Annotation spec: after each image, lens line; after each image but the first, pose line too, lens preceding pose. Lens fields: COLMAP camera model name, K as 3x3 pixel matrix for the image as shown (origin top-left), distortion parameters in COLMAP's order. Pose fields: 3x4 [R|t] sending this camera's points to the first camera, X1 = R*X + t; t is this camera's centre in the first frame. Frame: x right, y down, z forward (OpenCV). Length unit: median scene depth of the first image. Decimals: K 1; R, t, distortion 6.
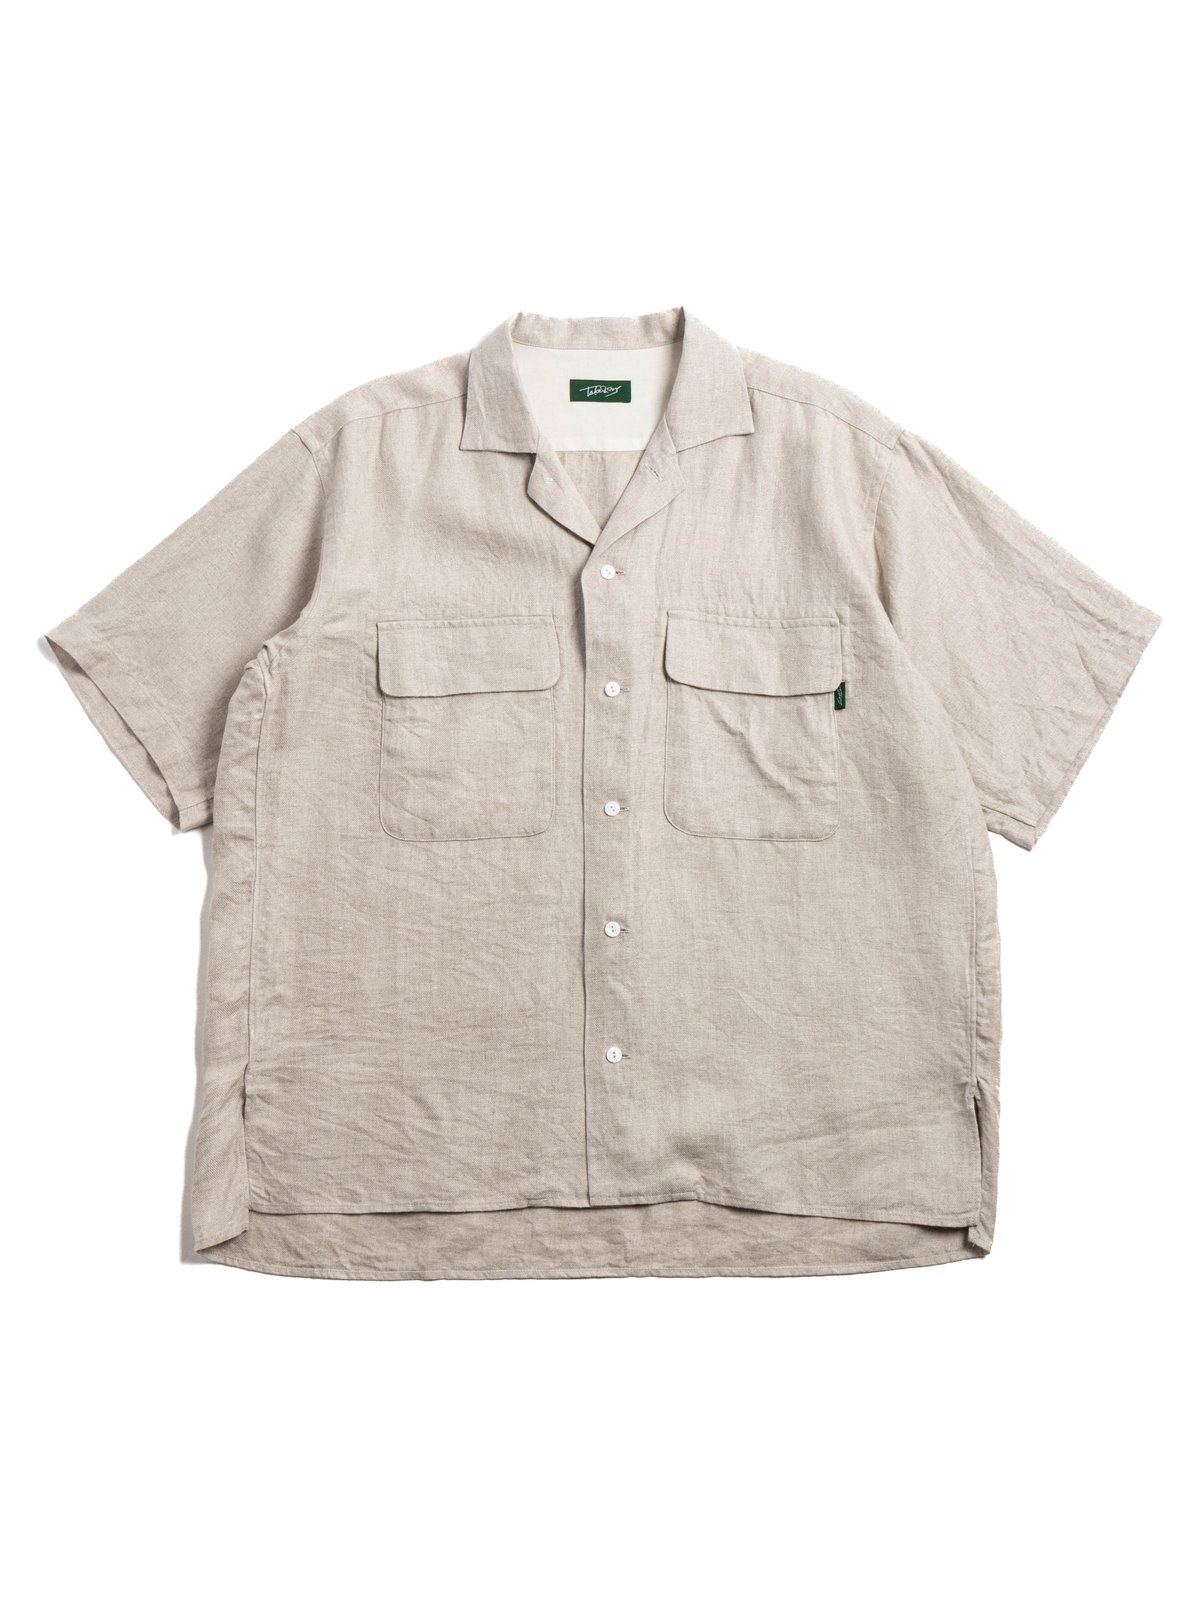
lens RADIAL K [[2130.3, 0, 551.9], [0, 2130.3, 731.7], [0, 0, 1]] dist [-0.056622, 0.000000]
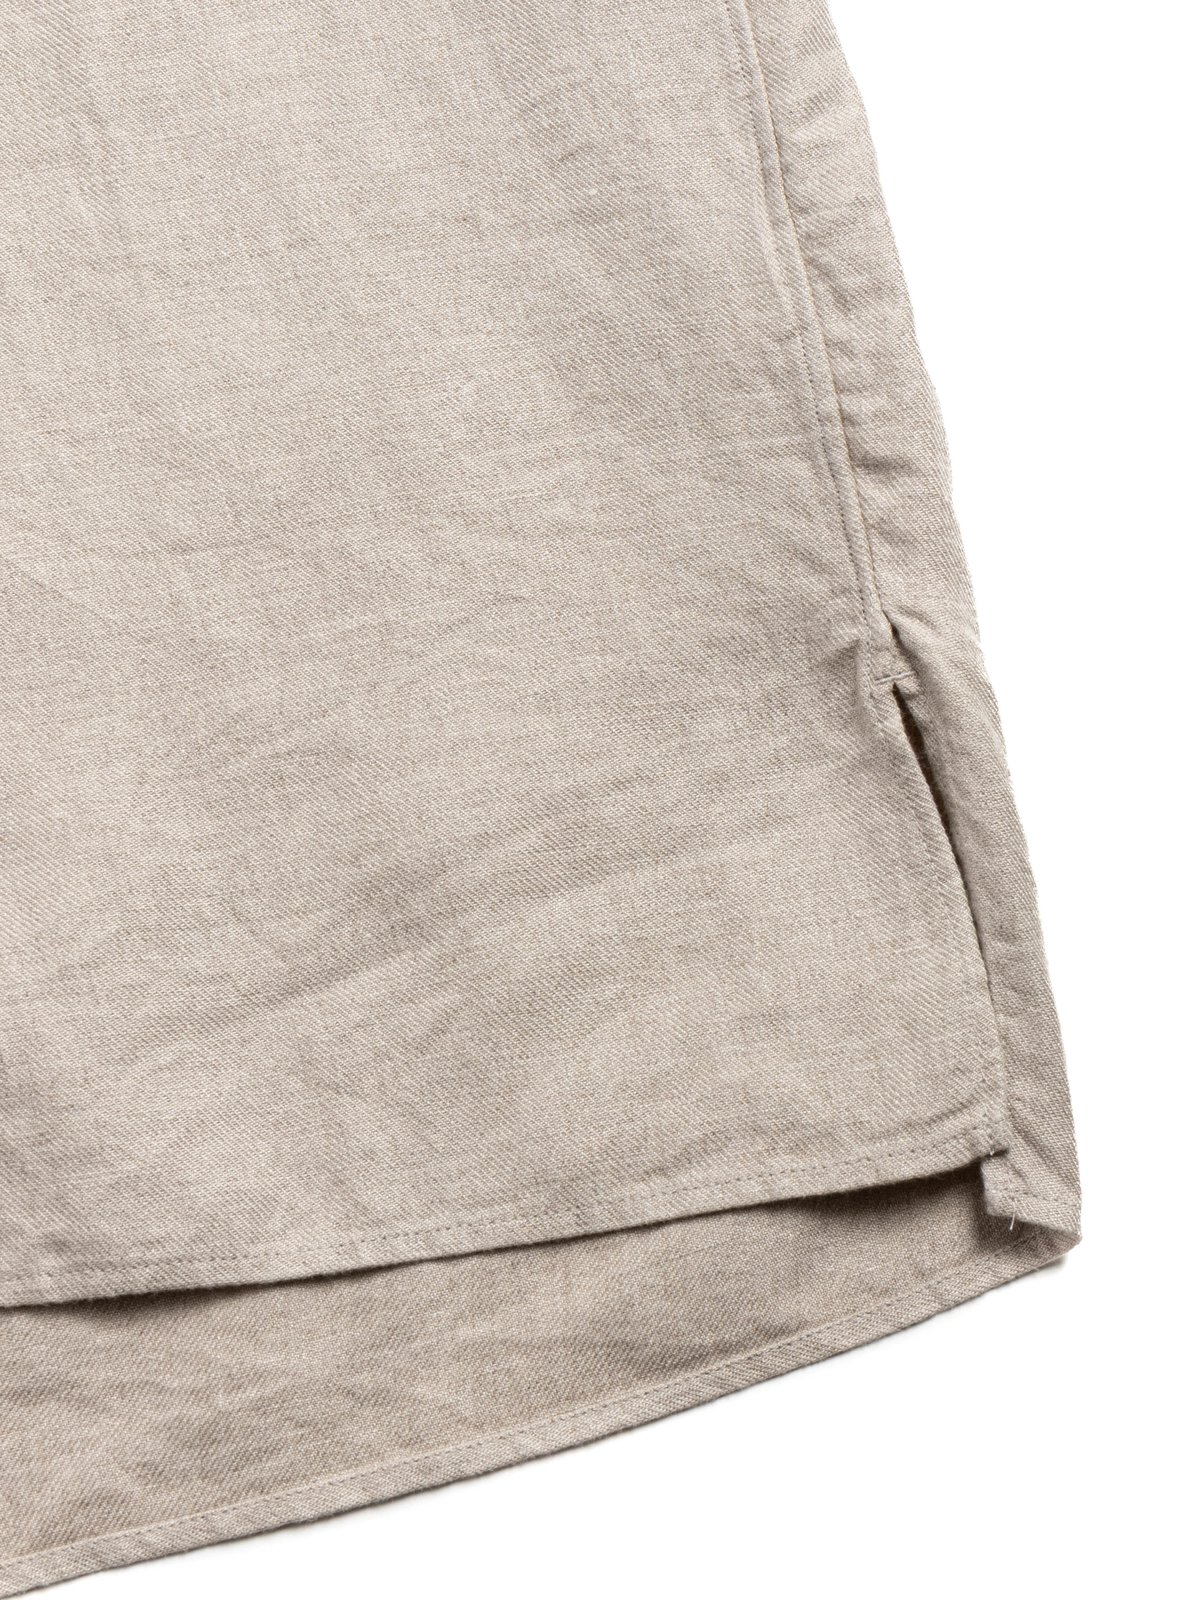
lens RADIAL K [[4490.5, 0, 599.5], [0, 4490.5, 800.8], [0, 0, 1]] dist [-0.059994, 0.000000]
pose [[0.968641, -0.224671, 0.106104, 0.100161], [0.221545, 0.974307, 0.040530, 0.154441], [-0.112483, -0.015752, 0.993529, 0.444070]]
